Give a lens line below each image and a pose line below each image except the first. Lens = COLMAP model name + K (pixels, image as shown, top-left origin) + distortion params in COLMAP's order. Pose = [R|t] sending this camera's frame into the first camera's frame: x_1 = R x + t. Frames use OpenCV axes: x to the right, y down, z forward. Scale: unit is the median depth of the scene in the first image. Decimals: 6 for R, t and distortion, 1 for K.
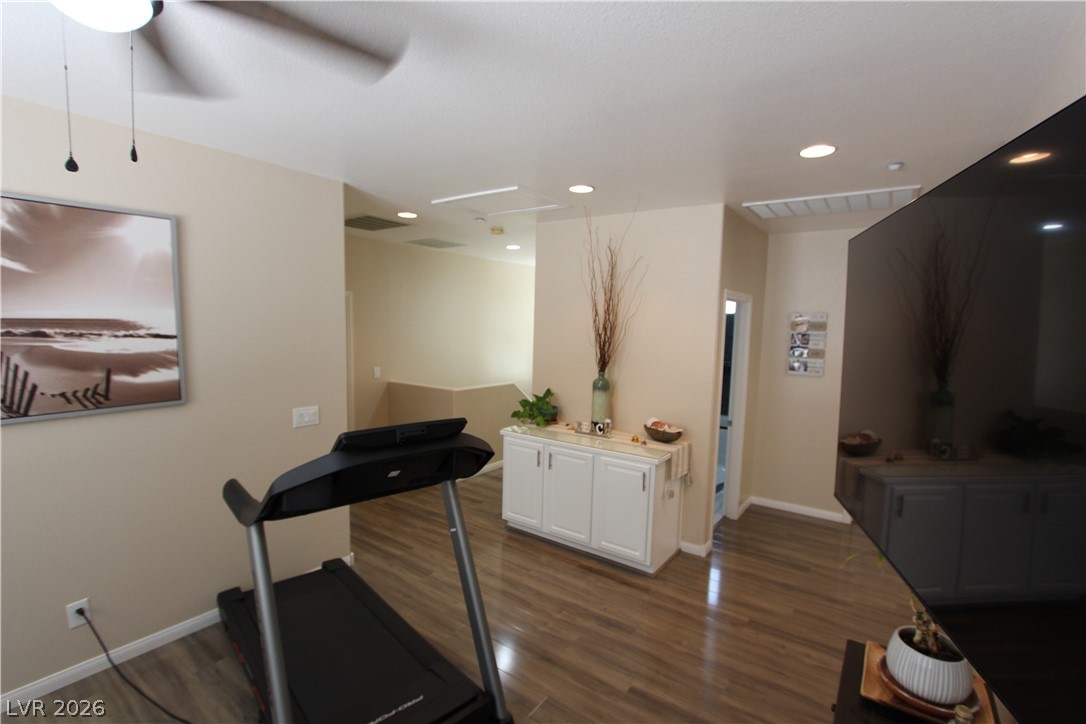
lens RADIAL K [[499.4, 0, 541.9], [0, 499.4, 366.4], [0, 0, 1]] dist [-0.020243, 0.002365]
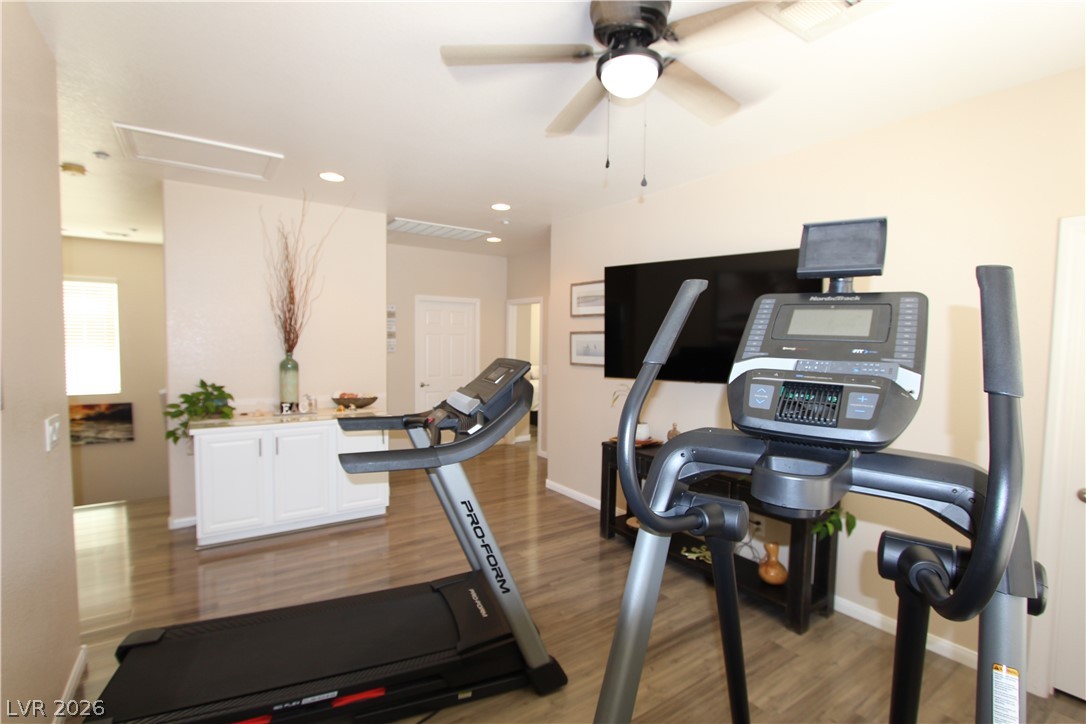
lens RADIAL K [[499.4, 0, 540.8], [0, 499.4, 363.7], [0, 0, 1]] dist [-0.020243, 0.002365]
pose [[0.337381, -0.063539, 0.939221, -1.024171], [0.075671, 0.996321, 0.040220, 0.049796], [-0.938322, 0.057502, 0.340948, 0.290029]]
